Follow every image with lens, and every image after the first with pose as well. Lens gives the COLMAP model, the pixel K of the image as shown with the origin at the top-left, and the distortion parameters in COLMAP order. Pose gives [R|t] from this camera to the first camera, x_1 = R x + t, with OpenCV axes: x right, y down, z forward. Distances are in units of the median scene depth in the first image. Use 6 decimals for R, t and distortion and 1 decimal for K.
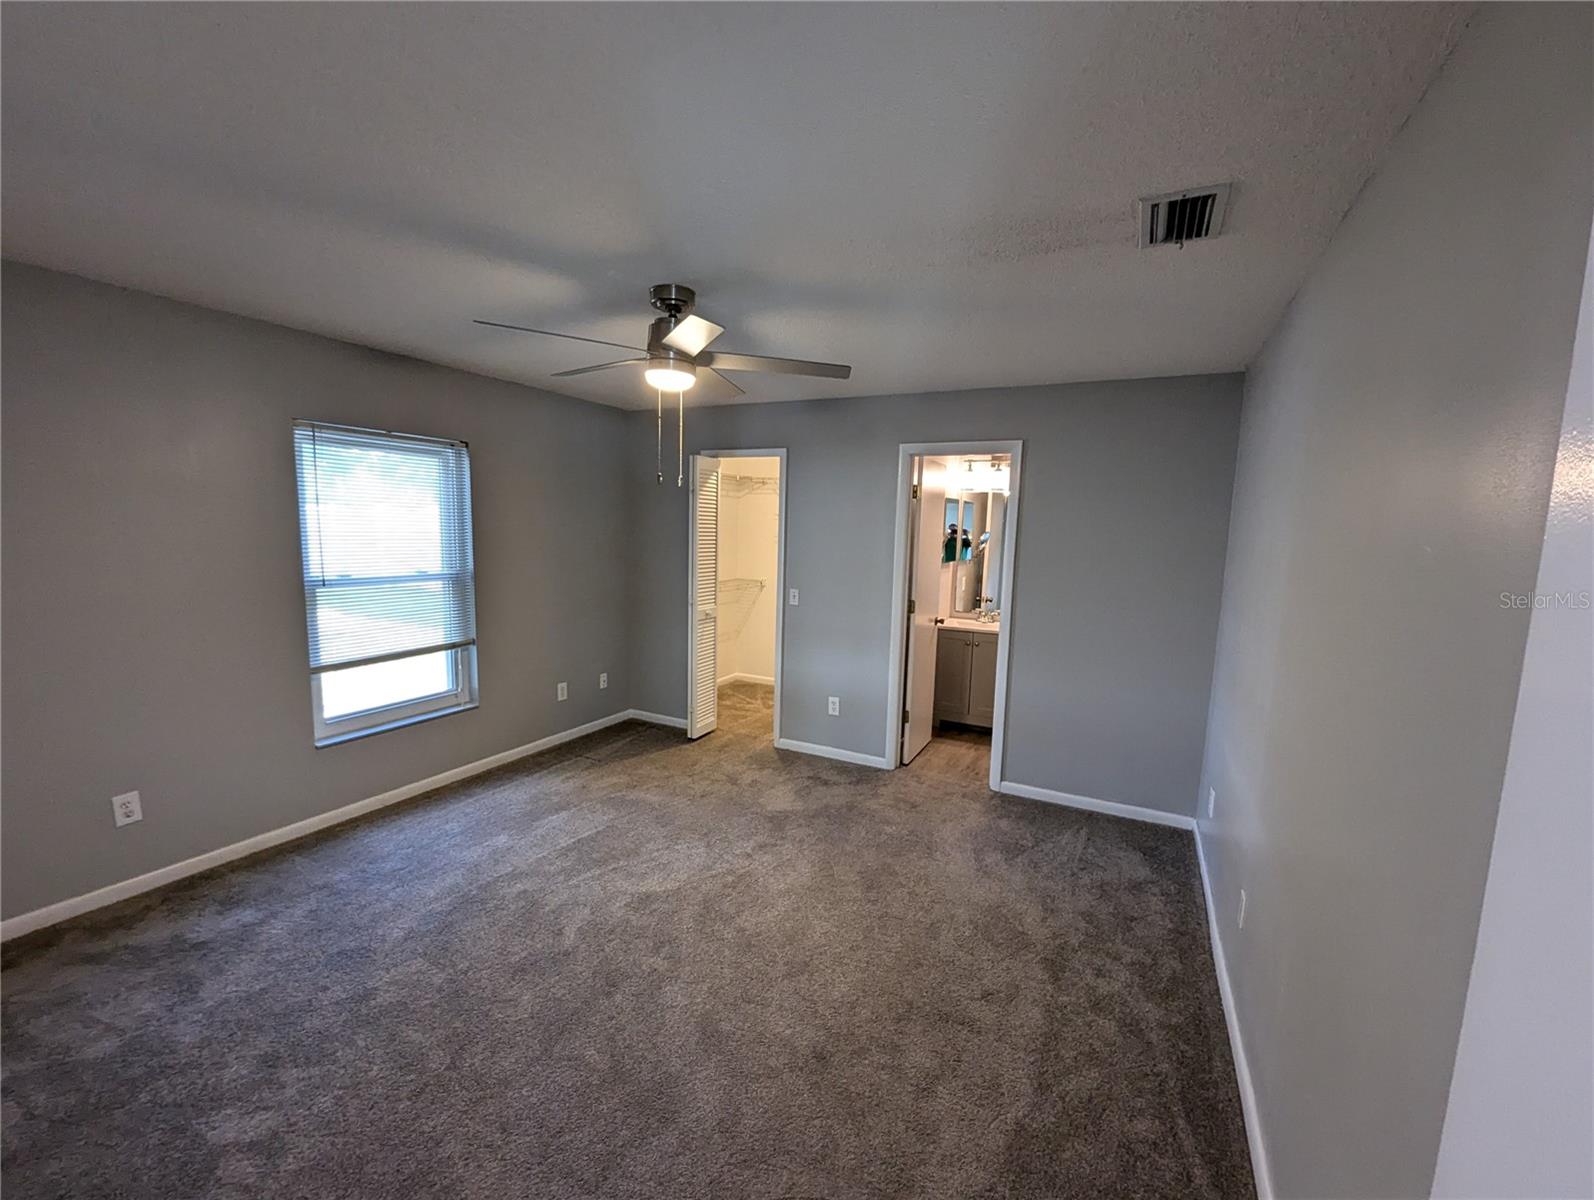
lens RADIAL K [[661.6, 0, 798.5], [0, 661.6, 608.3], [0, 0, 1]] dist [0.000191, 0.000005]
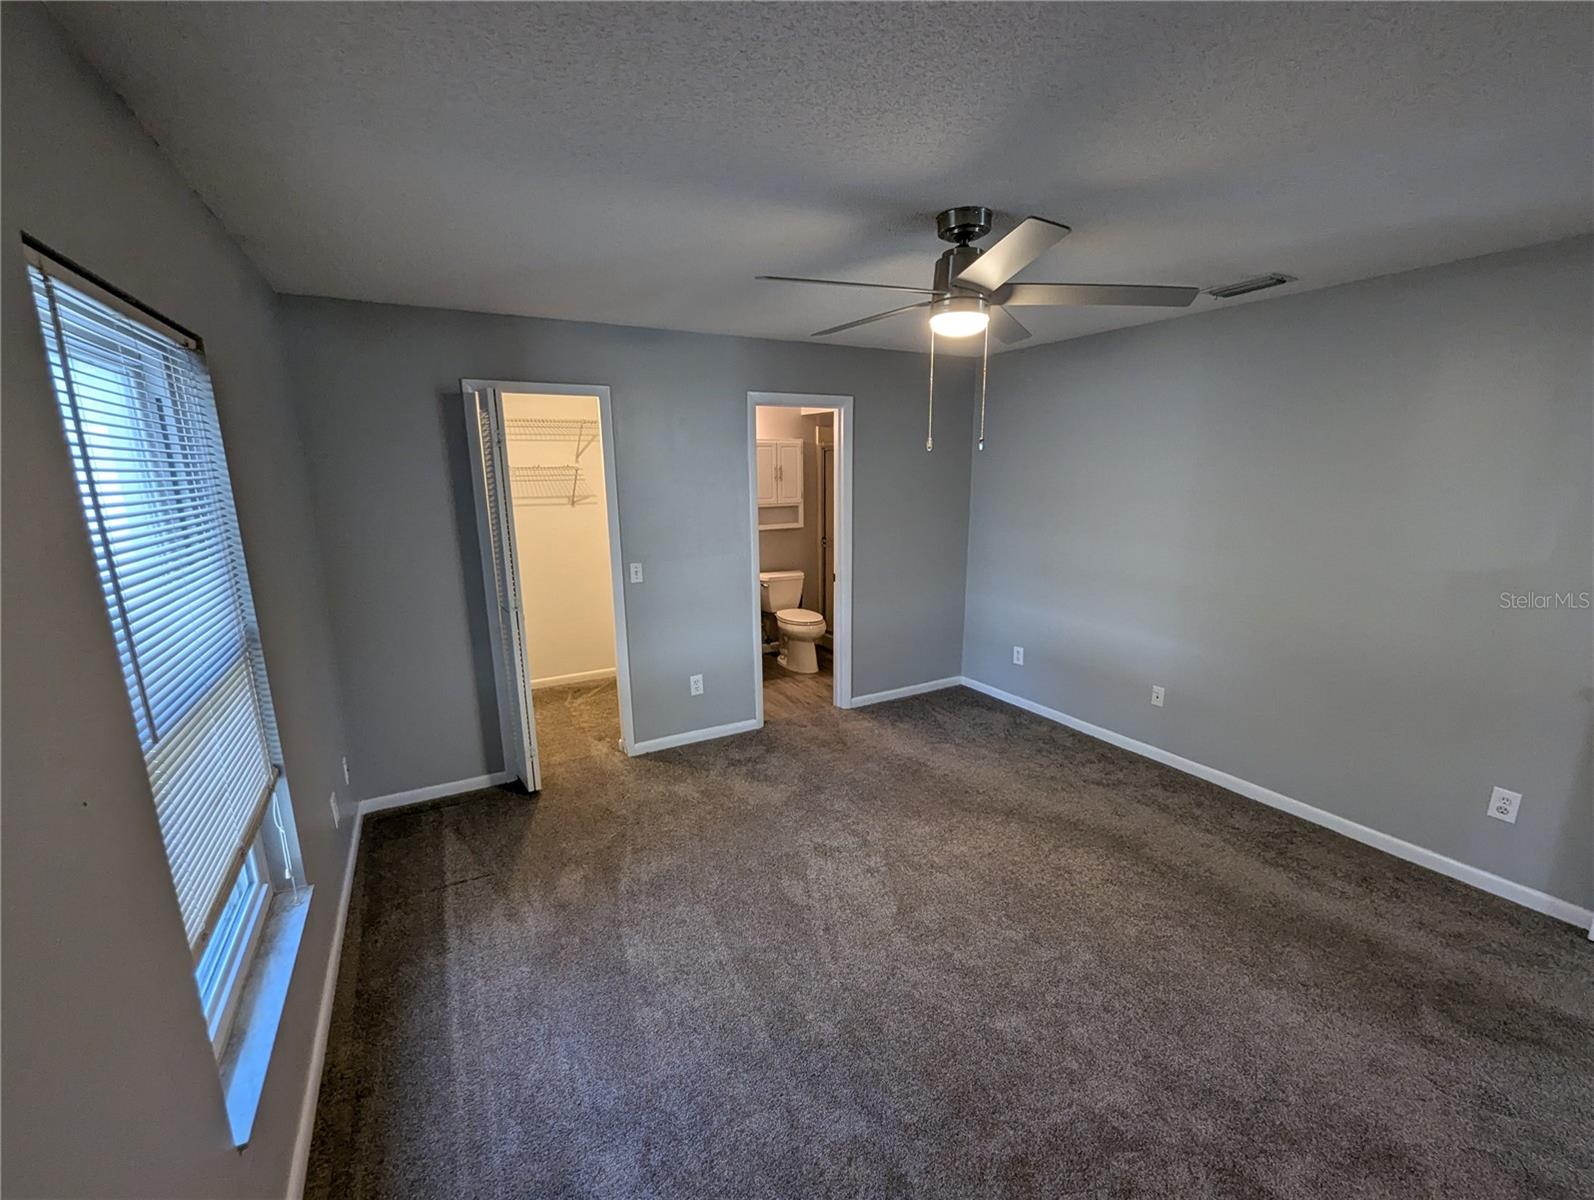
lens RADIAL K [[661.6, 0, 798.5], [0, 661.6, 608.3], [0, 0, 1]] dist [0.000191, 0.000005]
pose [[0.559228, -0.209240, 0.802174, -0.674787], [0.131133, 0.977768, 0.163624, -0.098625], [-0.818577, 0.013688, 0.574234, 0.437357]]
